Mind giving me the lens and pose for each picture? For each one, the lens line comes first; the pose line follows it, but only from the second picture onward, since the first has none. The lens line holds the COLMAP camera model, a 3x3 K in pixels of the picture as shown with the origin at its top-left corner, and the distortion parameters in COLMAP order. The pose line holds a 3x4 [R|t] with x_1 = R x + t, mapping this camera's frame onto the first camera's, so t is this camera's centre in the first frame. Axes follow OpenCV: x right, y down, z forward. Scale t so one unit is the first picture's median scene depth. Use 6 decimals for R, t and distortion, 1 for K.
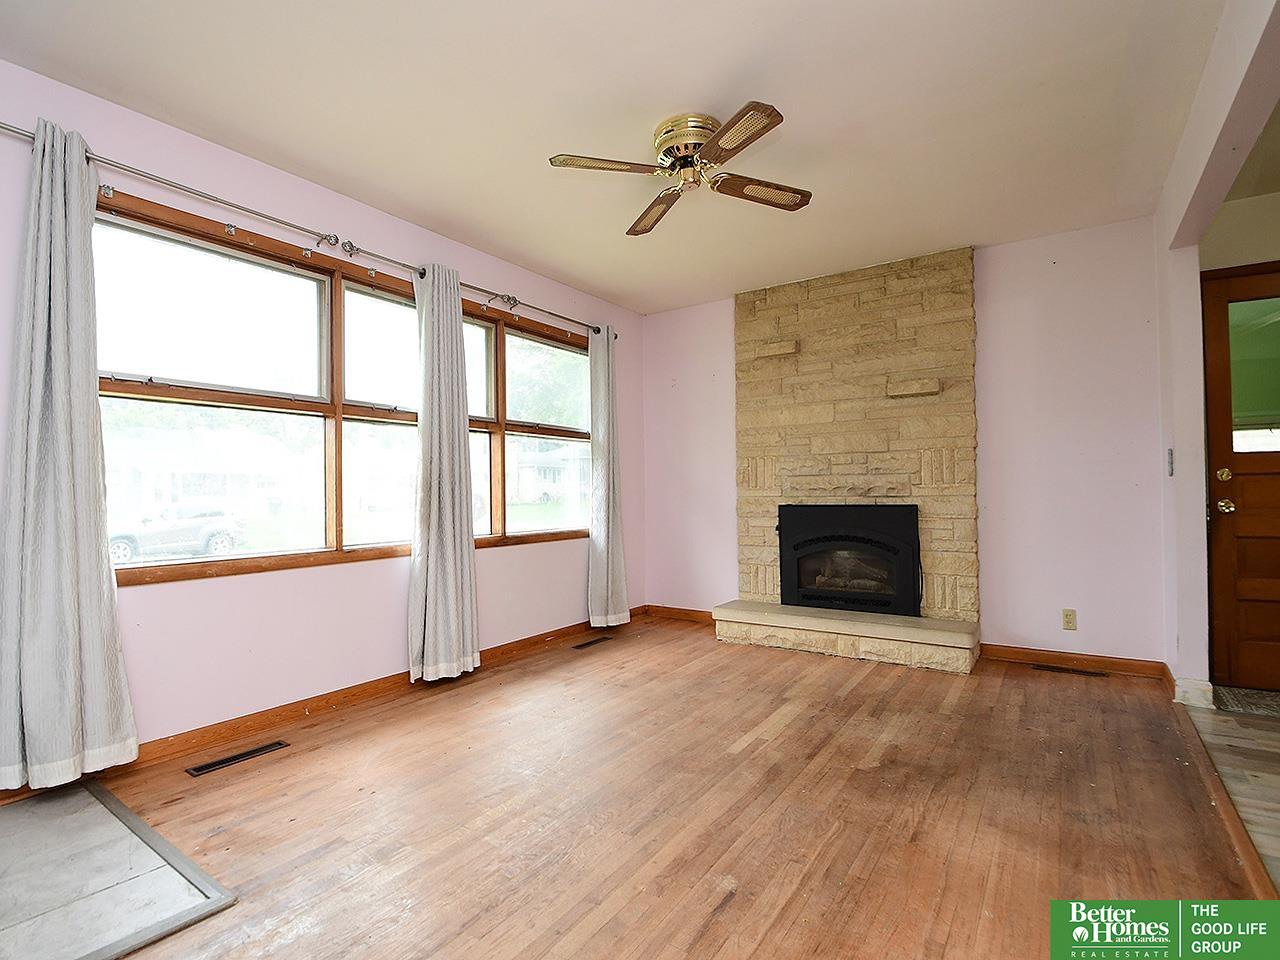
lens RADIAL K [[629.3, 0, 640.2], [0, 629.3, 481.2], [0, 0, 1]] dist [-0.005861, -0.005105]
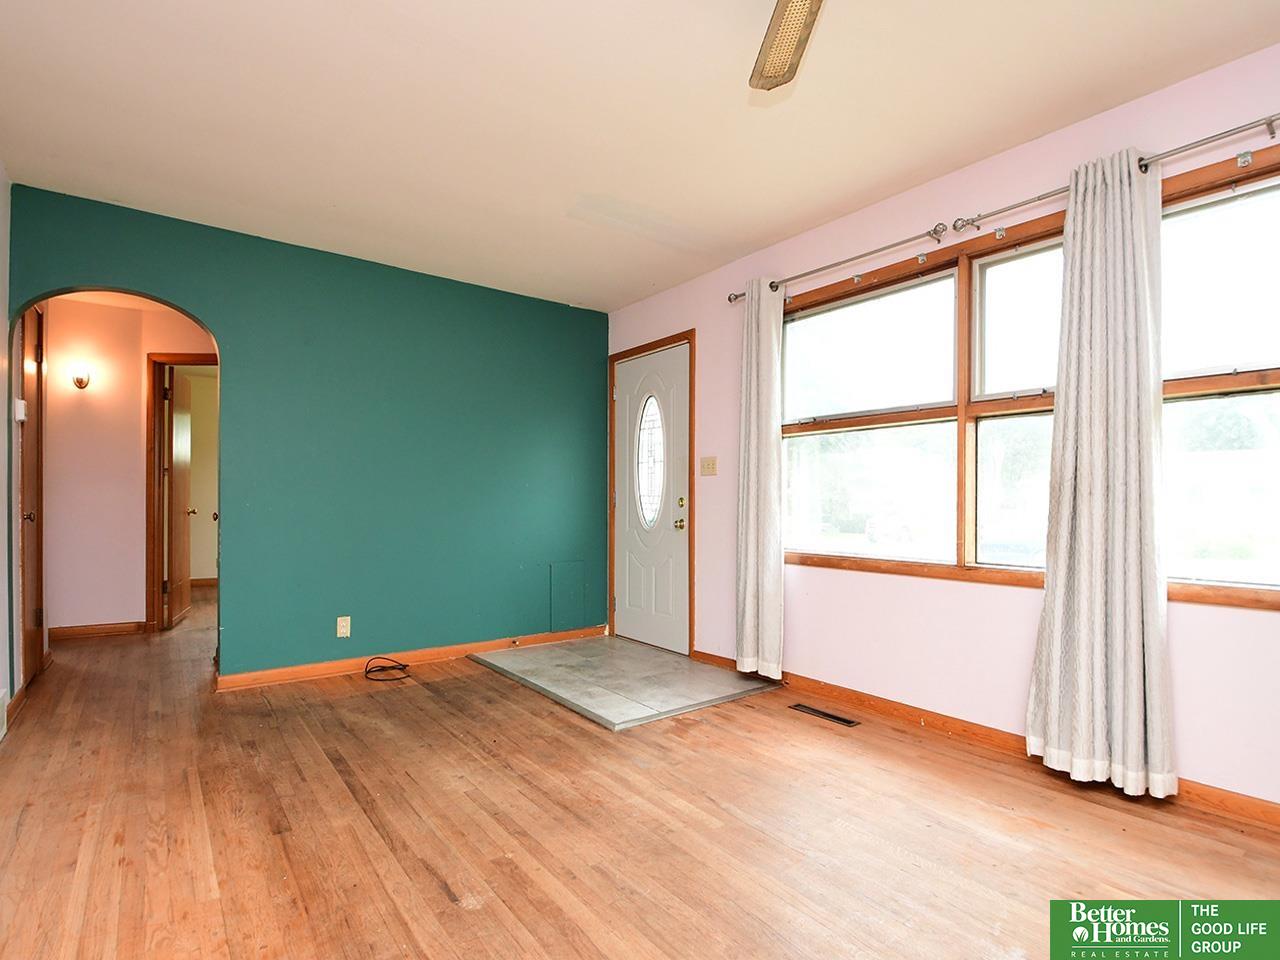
lens RADIAL K [[629.3, 0, 634.3], [0, 629.3, 507.5], [0, 0, 1]] dist [-0.005861, -0.005105]
pose [[-0.324990, 0.011463, -0.945648, 0.536845], [0.013816, 0.999877, 0.007372, 0.013033], [0.945616, -0.010669, -0.325109, 0.864503]]
